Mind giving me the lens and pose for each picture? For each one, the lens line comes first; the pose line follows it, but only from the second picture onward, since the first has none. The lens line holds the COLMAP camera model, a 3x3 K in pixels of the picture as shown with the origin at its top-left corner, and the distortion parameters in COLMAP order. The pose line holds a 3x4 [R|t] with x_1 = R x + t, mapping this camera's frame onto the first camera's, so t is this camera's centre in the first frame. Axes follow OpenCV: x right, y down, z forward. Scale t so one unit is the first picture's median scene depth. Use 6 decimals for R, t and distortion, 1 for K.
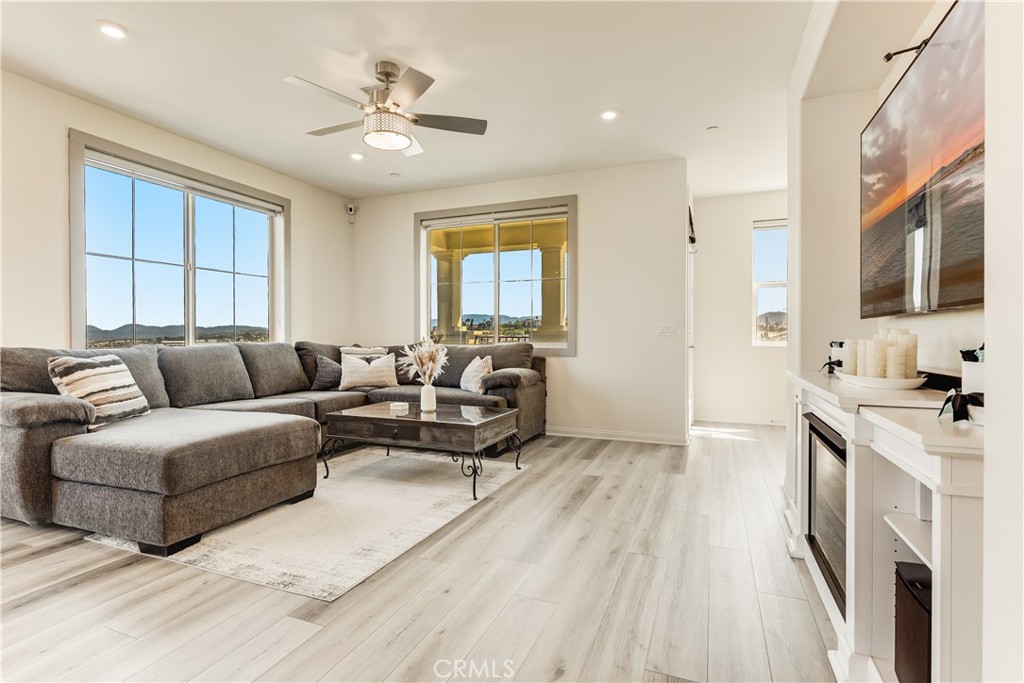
lens RADIAL K [[499.4, 0, 510.9], [0, 499.4, 343.3], [0, 0, 1]] dist [0.005121, -0.002087]
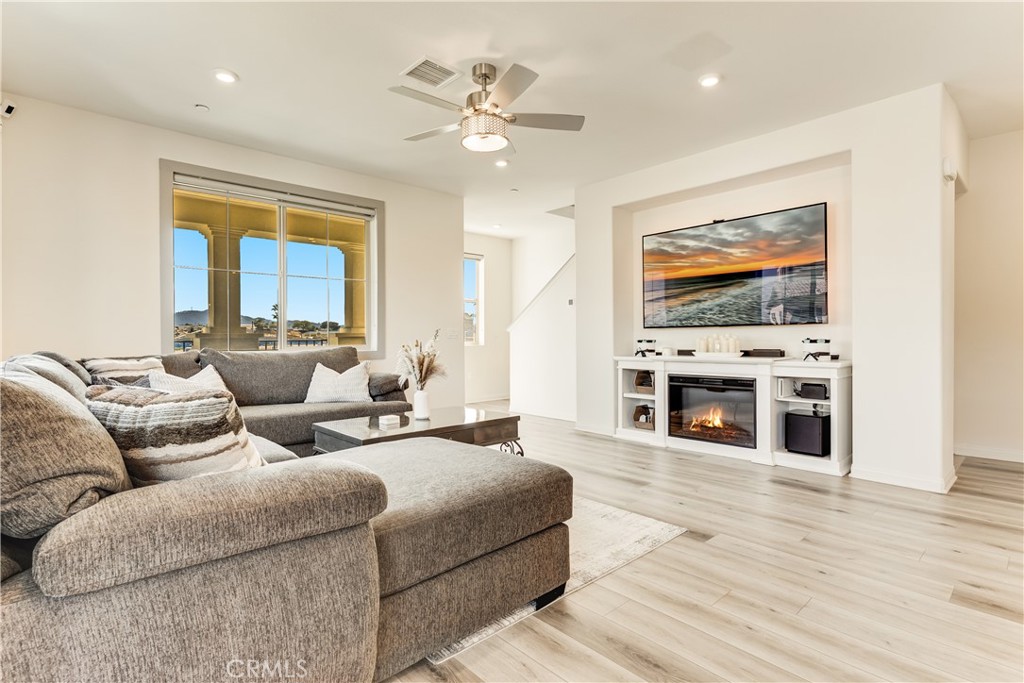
lens RADIAL K [[505.0, 0, 510.1], [0, 505.0, 342.0], [0, 0, 1]] dist [-0.007758, 0.000361]
pose [[0.424780, -0.010969, 0.905230, -0.955256], [0.020794, 0.999781, 0.002357, -0.006911], [-0.905058, 0.017822, 0.424915, 0.445831]]
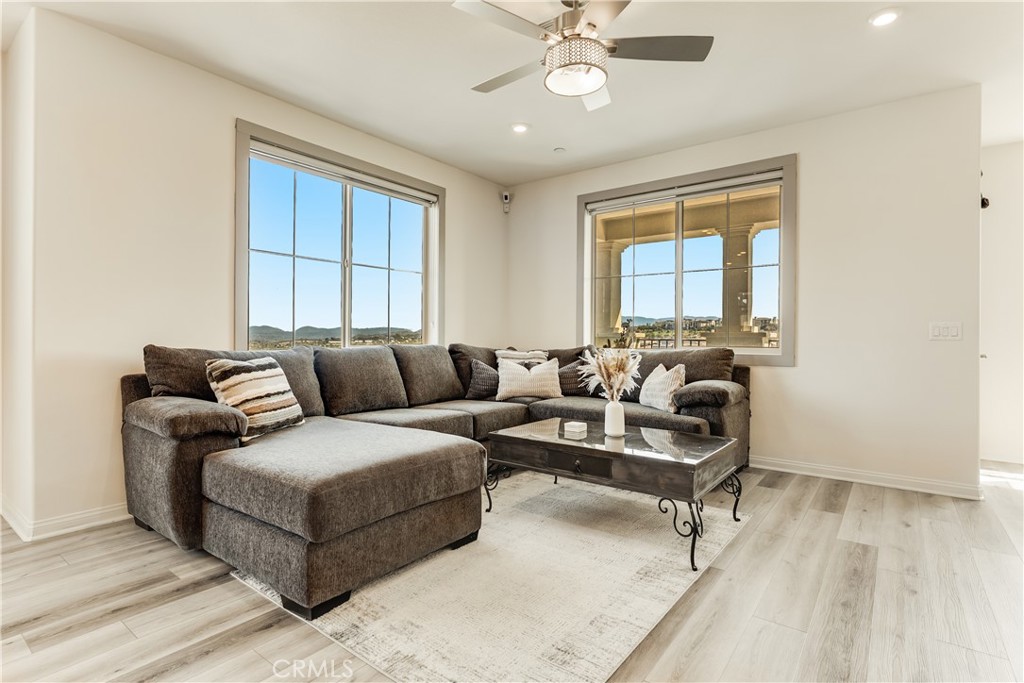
lens RADIAL K [[505.0, 0, 509.7], [0, 505.0, 342.3], [0, 0, 1]] dist [-0.007758, 0.000361]
pose [[0.964706, 0.007297, -0.263227, -0.117303], [-0.009074, 0.999943, -0.005537, -0.002998], [0.263172, 0.007730, 0.964718, 0.203519]]
